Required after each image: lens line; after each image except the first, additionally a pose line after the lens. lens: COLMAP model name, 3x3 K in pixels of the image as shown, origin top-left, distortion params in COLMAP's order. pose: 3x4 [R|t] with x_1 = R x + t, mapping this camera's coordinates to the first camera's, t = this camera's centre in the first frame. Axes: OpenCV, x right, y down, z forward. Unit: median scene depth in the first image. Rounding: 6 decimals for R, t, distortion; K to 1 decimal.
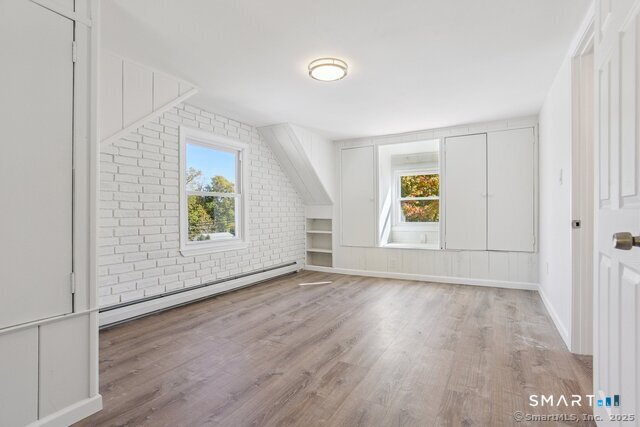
lens RADIAL K [[307.5, 0, 320.0], [0, 307.5, 213.7], [0, 0, 1]] dist [0.004266, -0.000388]
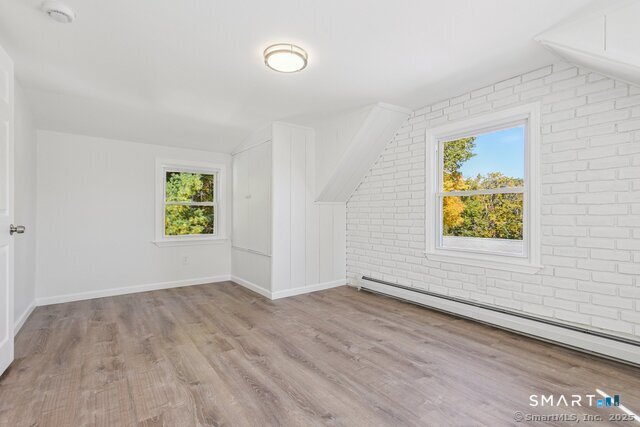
lens RADIAL K [[307.5, 0, 332.4], [0, 307.5, 213.1], [0, 0, 1]] dist [0.004266, -0.000388]
pose [[-0.387070, -0.009024, -0.922006, 0.681546], [-0.004310, 0.999959, -0.007978, -0.001233], [0.922040, 0.000886, -0.387093, 1.252805]]
